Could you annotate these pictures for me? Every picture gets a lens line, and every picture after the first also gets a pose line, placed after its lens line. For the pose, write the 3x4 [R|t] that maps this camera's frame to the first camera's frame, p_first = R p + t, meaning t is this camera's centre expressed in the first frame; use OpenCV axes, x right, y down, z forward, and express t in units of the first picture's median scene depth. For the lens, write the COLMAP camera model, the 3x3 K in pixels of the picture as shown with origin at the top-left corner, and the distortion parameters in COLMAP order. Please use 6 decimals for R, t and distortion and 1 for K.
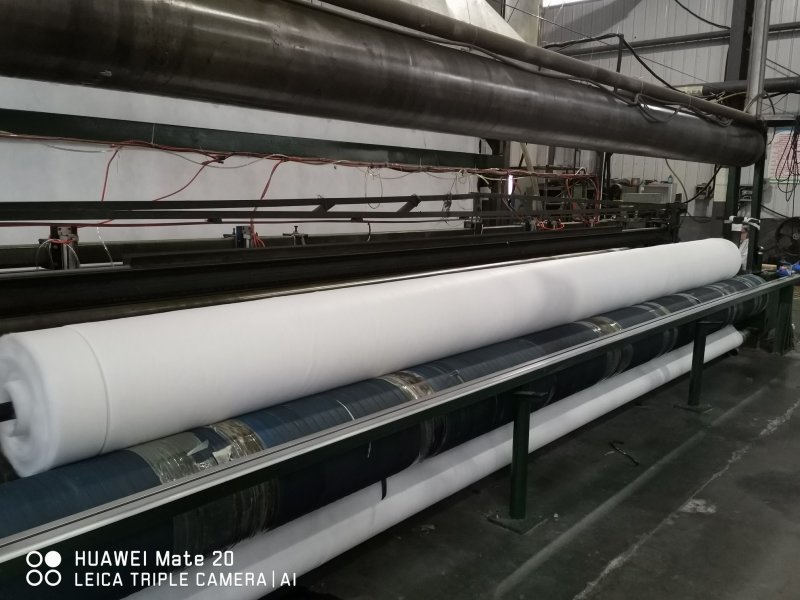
lens RADIAL K [[710.8, 0, 400.0], [0, 710.8, 300.0], [0, 0, 1]] dist [0.084982, -0.002275]
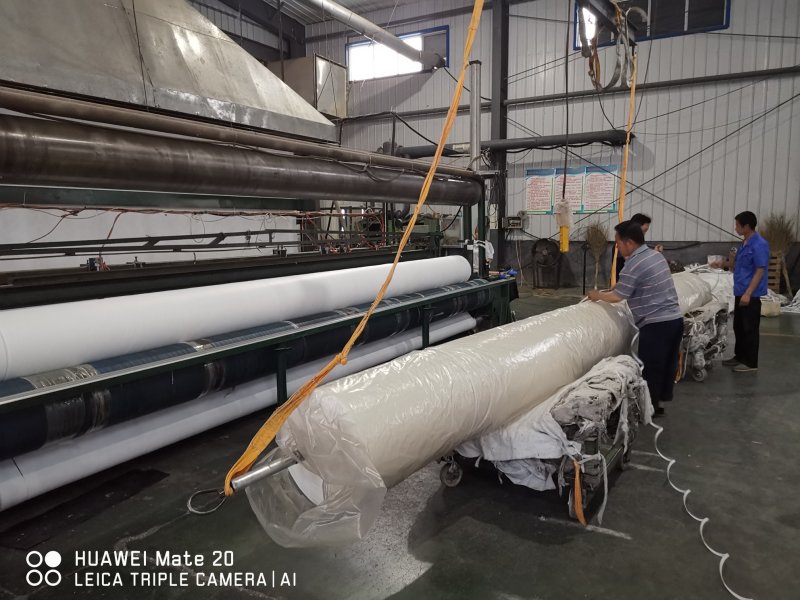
lens RADIAL K [[639.9, 0, 400.0], [0, 639.9, 300.0], [0, 0, 1]] dist [0.132731, -0.166999]
pose [[0.980998, -0.055915, 0.185788, 0.132751], [0.062304, 0.997644, -0.028726, 0.056585], [-0.183744, 0.039756, 0.982170, -0.398884]]
